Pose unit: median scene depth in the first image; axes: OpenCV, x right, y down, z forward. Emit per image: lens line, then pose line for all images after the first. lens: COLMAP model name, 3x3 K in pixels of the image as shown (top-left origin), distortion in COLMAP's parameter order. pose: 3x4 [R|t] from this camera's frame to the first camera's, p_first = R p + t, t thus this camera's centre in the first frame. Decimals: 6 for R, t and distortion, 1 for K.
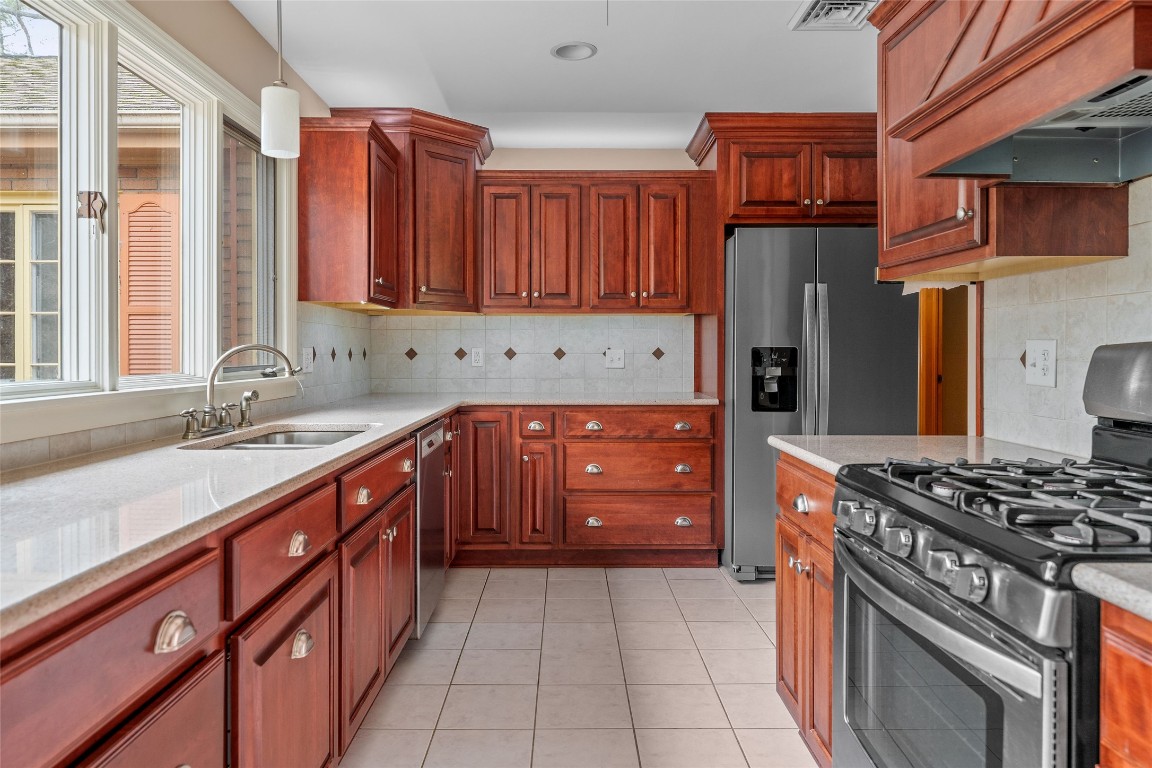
lens RADIAL K [[779.6, 0, 580.1], [0, 779.6, 352.7], [0, 0, 1]] dist [-0.004297, -0.001605]
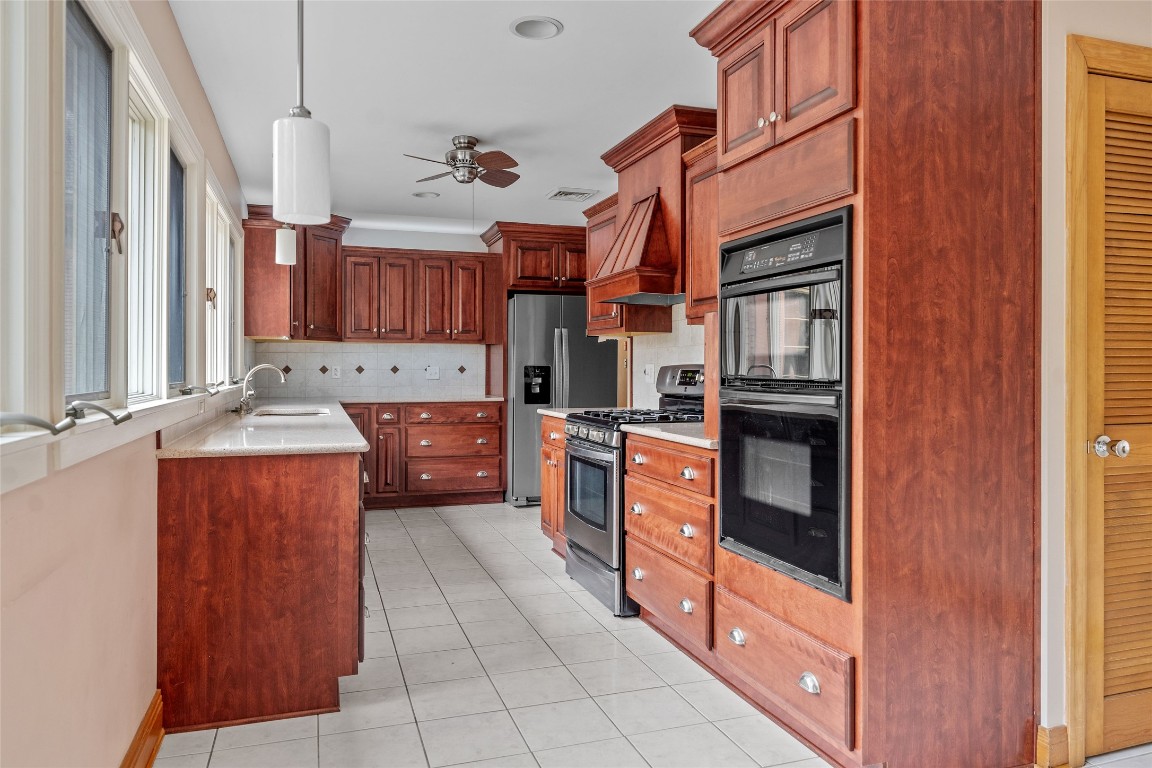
lens RADIAL K [[766.2, 0, 572.0], [0, 766.2, 371.4], [0, 0, 1]] dist [-0.000326, 0.000303]
pose [[0.955079, -0.000612, 0.296351, -0.156866], [-0.000474, 0.999993, 0.003593, -0.000808], [-0.296351, -0.003572, 0.955072, -0.557013]]
